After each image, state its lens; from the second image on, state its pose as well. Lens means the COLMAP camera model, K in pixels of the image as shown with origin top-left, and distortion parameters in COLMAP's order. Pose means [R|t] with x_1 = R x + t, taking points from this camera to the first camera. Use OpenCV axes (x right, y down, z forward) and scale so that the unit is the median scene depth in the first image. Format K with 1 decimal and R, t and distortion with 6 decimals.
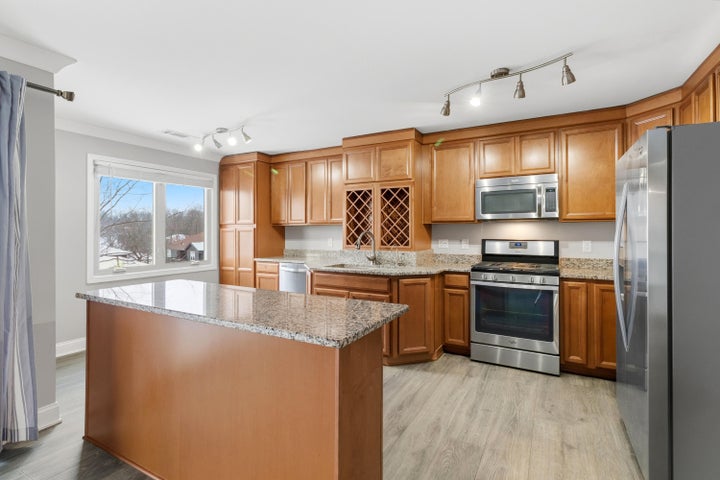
lens RADIAL K [[347.2, 0, 358.0], [0, 347.2, 229.3], [0, 0, 1]] dist [0.005283, -0.000751]
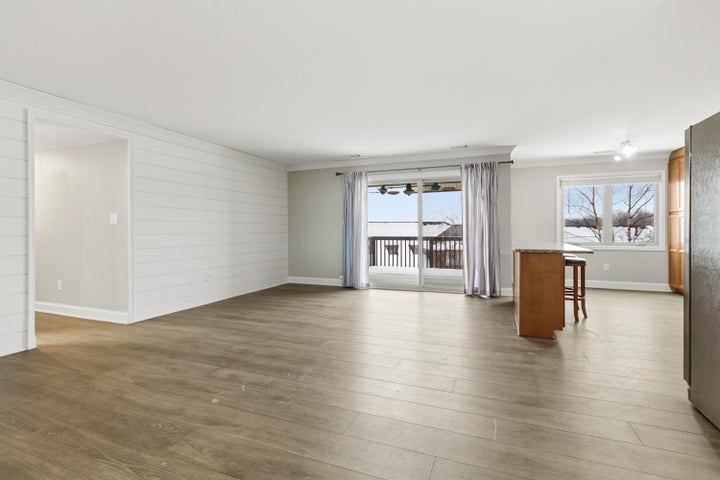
lens RADIAL K [[347.2, 0, 355.5], [0, 347.2, 234.0], [0, 0, 1]] dist [0.005283, -0.000751]
pose [[0.101716, 0.010500, -0.994758, 0.875903], [0.009046, 0.999893, 0.011479, 0.048676], [0.994772, -0.010166, 0.101610, -0.201668]]
